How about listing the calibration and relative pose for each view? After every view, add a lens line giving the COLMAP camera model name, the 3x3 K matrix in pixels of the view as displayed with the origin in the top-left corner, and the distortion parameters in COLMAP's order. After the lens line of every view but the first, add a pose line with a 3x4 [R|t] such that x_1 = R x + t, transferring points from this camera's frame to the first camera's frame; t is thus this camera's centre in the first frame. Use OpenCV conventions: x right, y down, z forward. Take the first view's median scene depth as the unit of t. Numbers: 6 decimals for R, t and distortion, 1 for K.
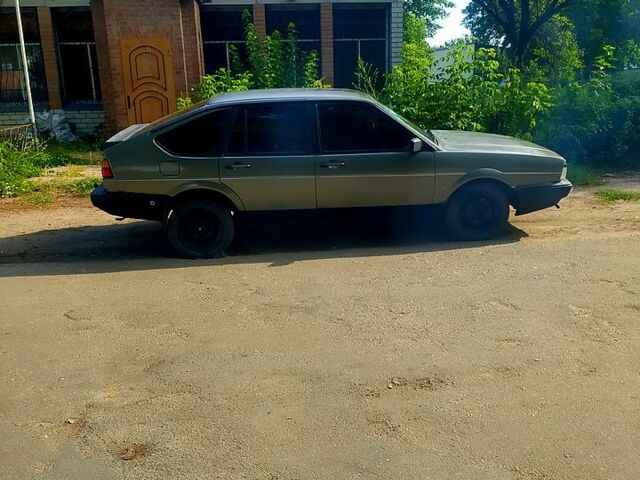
lens RADIAL K [[655.5, 0, 320.0], [0, 655.5, 240.0], [0, 0, 1]] dist [0.068643, 0.008919]
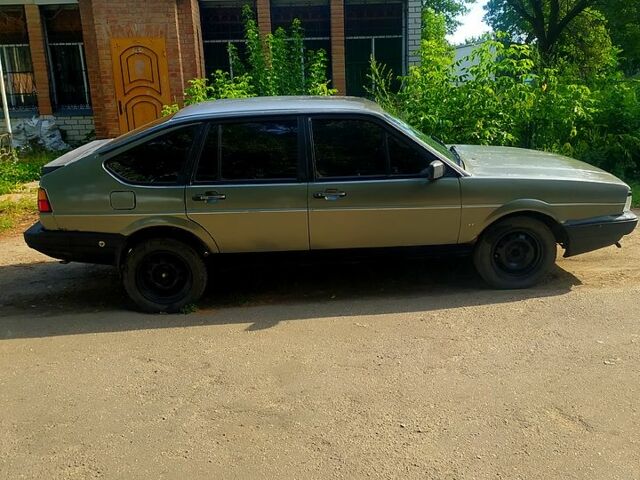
lens RADIAL K [[655.5, 0, 320.0], [0, 655.5, 240.0], [0, 0, 1]] dist [0.068643, 0.008919]
pose [[0.999608, -0.000061, -0.028013, 0.017705], [0.000102, 0.999999, 0.001447, -0.037494], [0.028013, -0.001450, 0.999607, 0.130187]]
